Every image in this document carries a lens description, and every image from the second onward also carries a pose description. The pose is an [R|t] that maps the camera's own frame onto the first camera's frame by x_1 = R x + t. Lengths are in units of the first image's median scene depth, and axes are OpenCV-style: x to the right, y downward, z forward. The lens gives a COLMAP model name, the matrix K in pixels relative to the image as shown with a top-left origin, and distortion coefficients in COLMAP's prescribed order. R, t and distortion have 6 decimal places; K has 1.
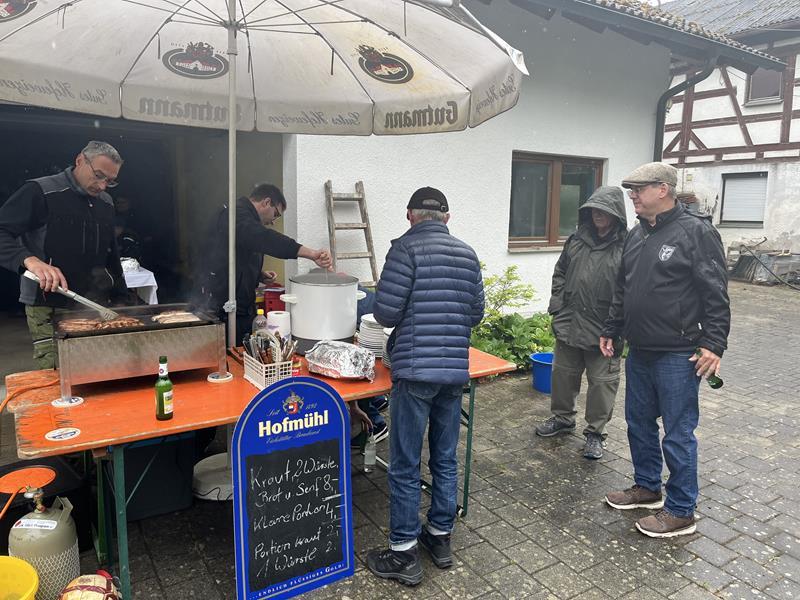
lens RADIAL K [[605.2, 0, 406.2], [0, 605.2, 292.3], [0, 0, 1]] dist [0.071750, -0.094325]
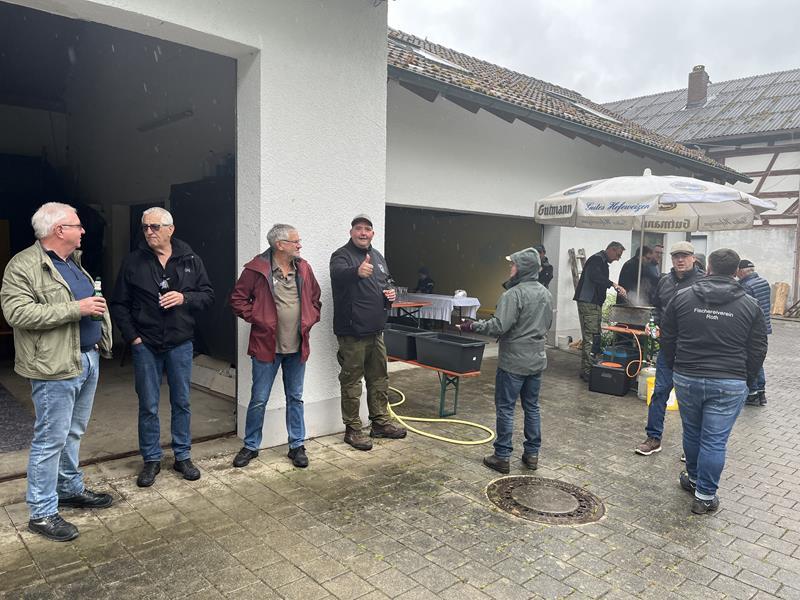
lens RADIAL K [[598.5, 0, 394.2], [0, 598.5, 308.7], [0, 0, 1]] dist [0.005927, -0.011873]
pose [[0.987181, -0.007579, 0.159423, -1.858136], [0.014405, 0.999026, -0.041704, 0.138275], [-0.158951, 0.043466, 0.986329, -1.402381]]
